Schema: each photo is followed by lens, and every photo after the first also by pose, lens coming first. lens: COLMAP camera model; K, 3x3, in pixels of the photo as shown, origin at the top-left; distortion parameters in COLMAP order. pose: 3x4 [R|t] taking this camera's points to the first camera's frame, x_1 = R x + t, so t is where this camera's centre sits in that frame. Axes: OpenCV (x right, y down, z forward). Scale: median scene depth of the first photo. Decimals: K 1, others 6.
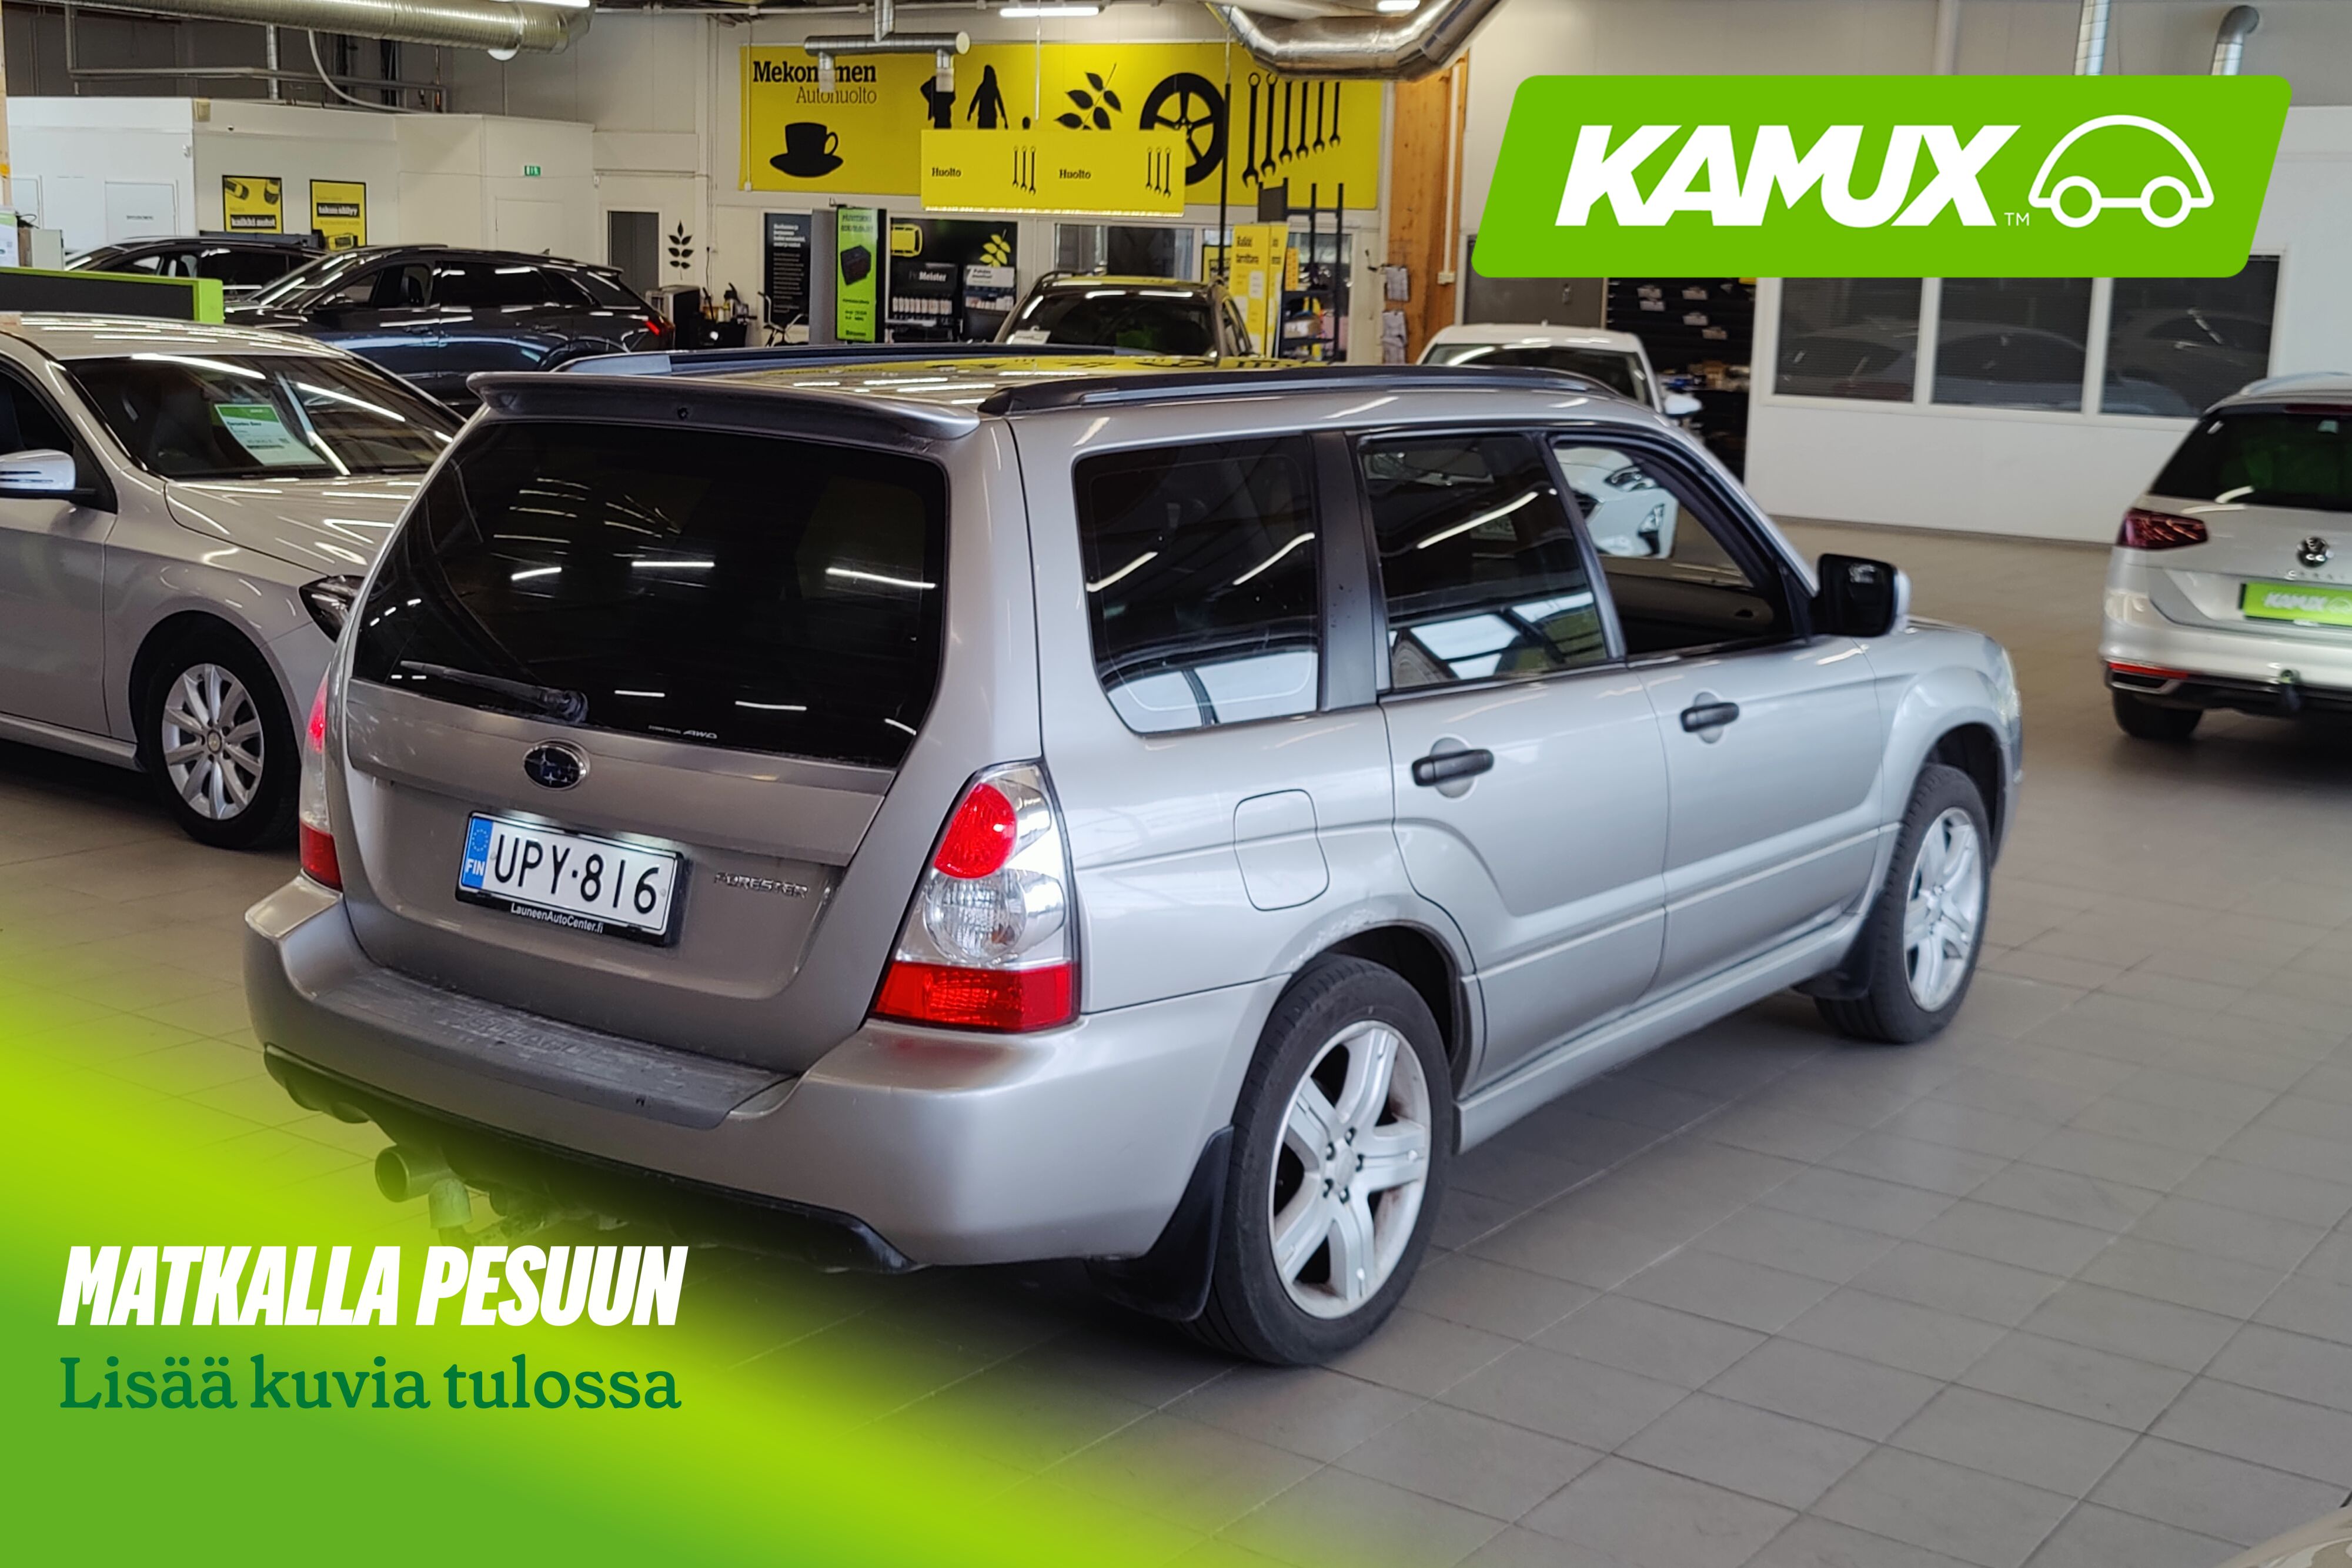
lens RADIAL K [[2826.7, 0, 1182.9], [0, 2826.7, 776.7], [0, 0, 1]] dist [0.138088, 0.000000]
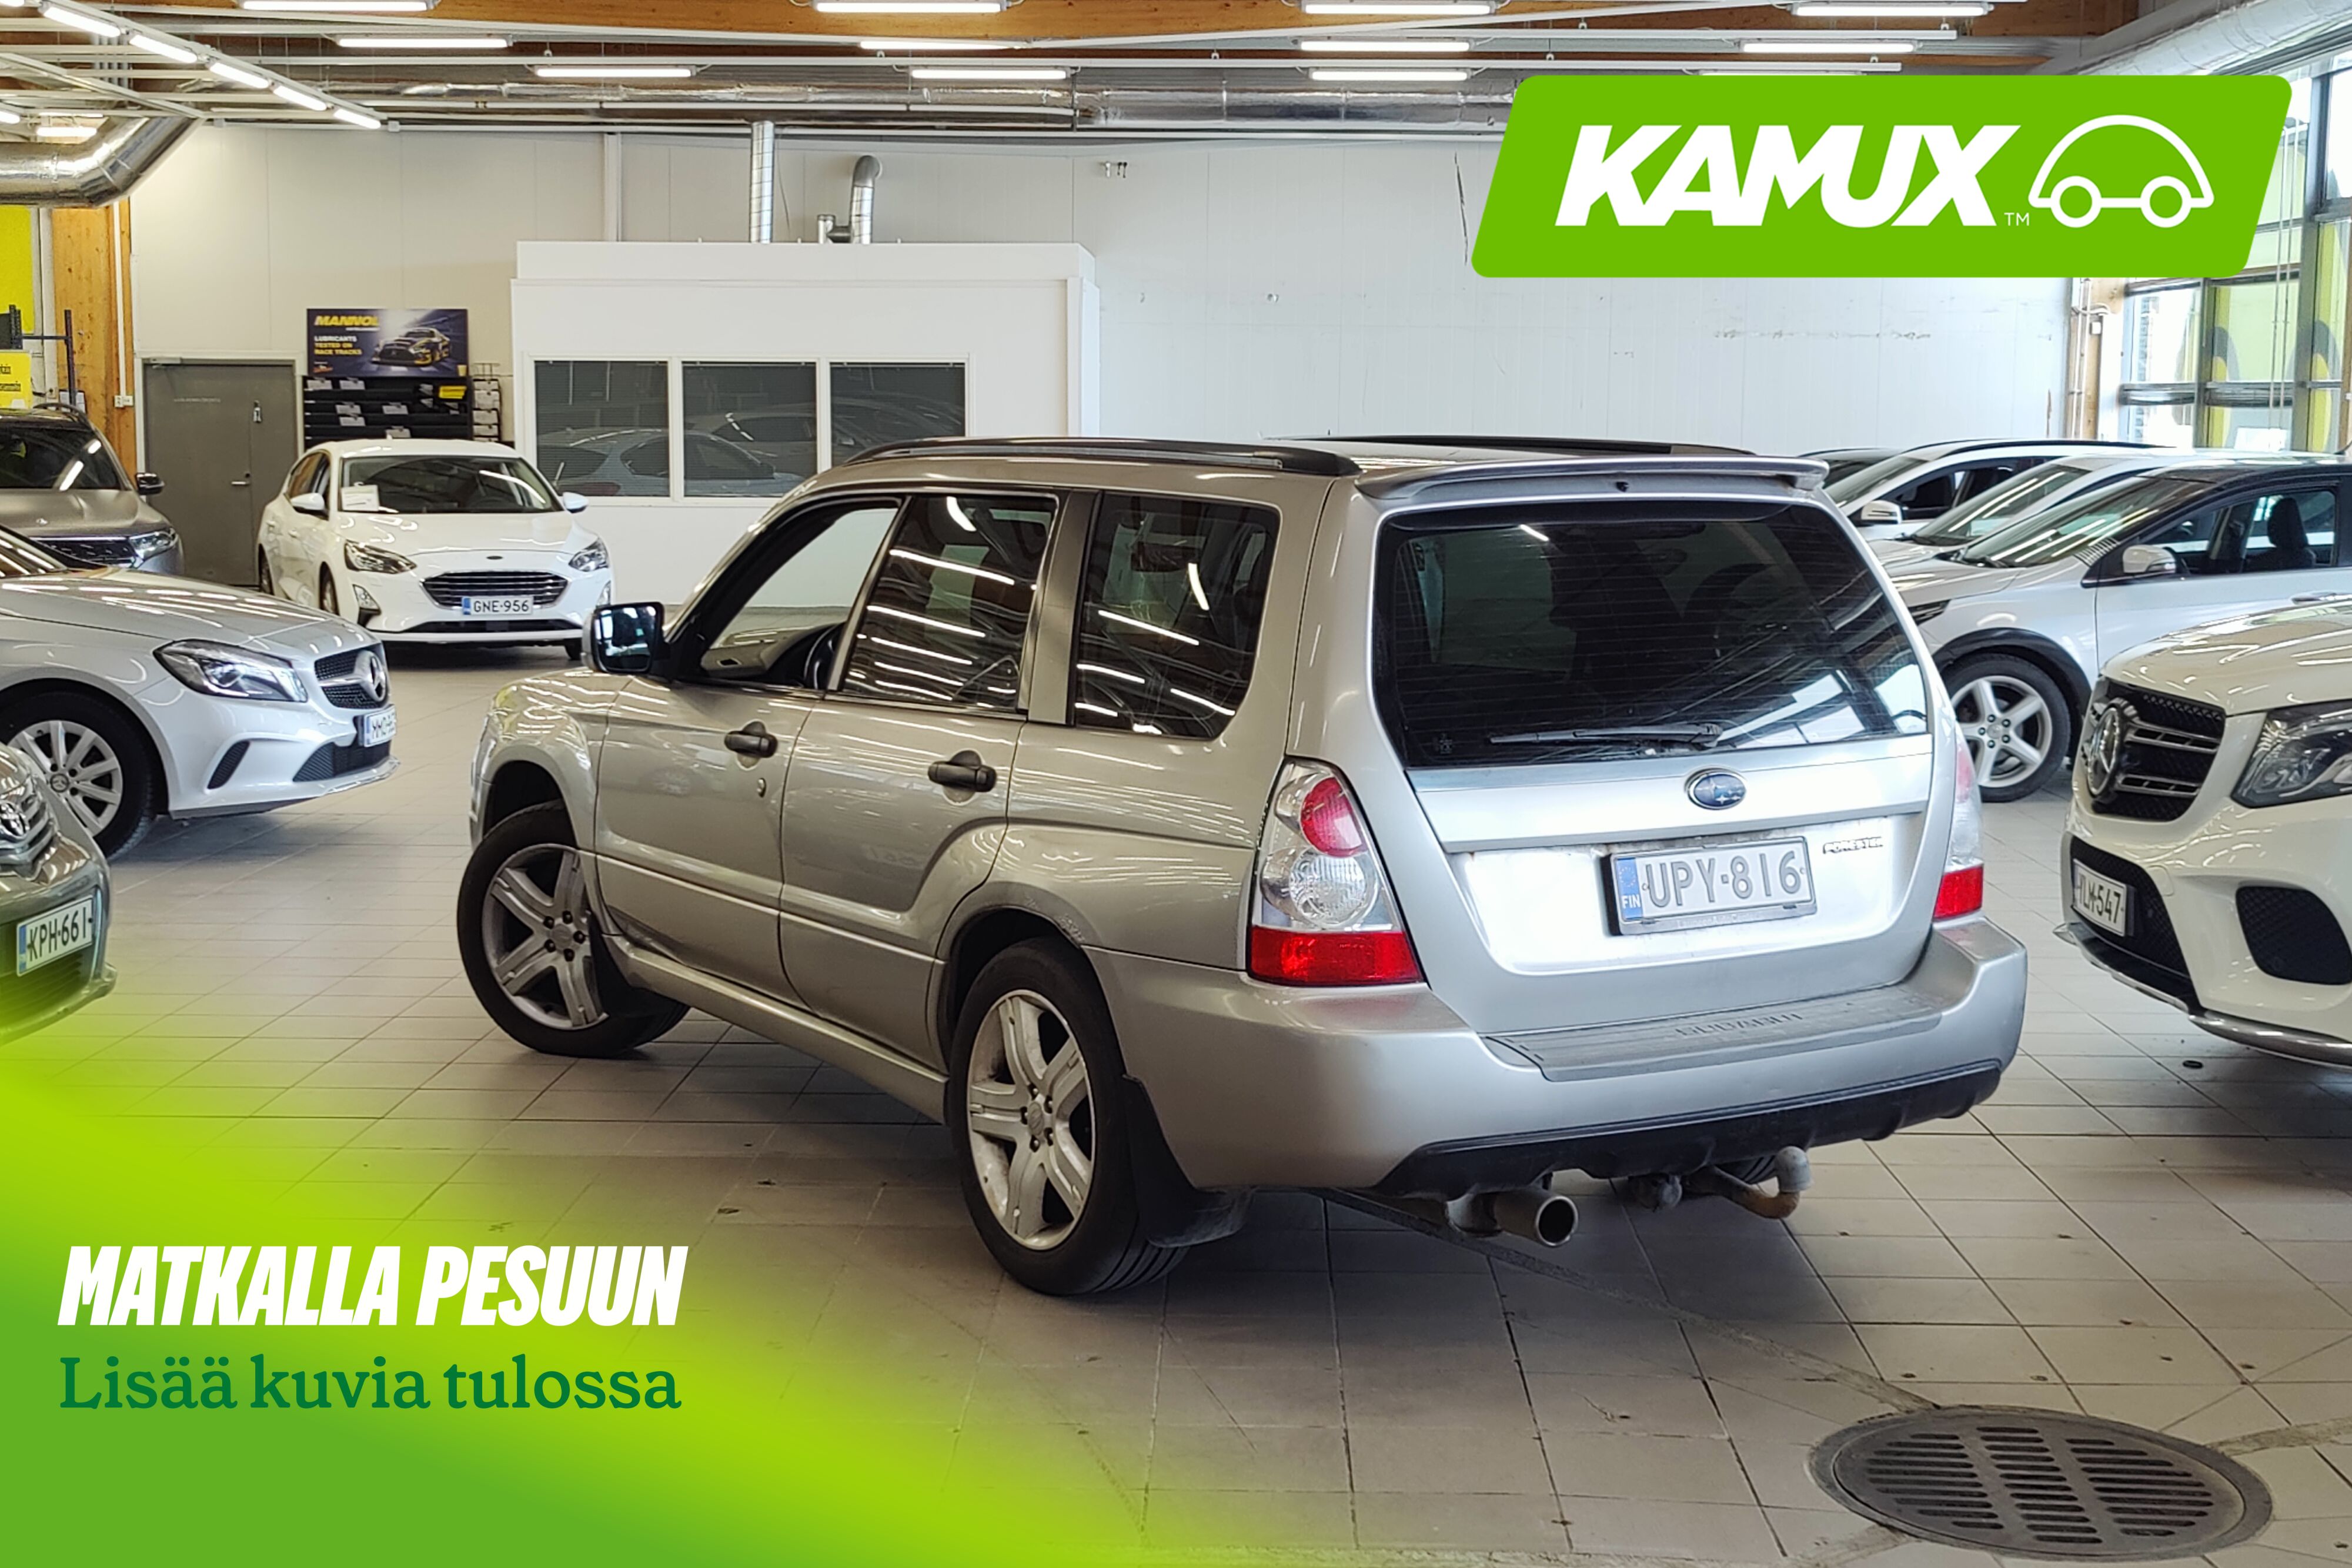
lens RADIAL K [[2826.7, 0, 1182.3], [0, 2826.7, 790.1], [0, 0, 1]] dist [0.138088, 0.000000]
pose [[0.873194, -0.110099, 0.474775, -0.109279], [0.126324, 0.991986, -0.002293, 0.012125], [-0.470718, 0.061978, 0.880104, -0.076683]]
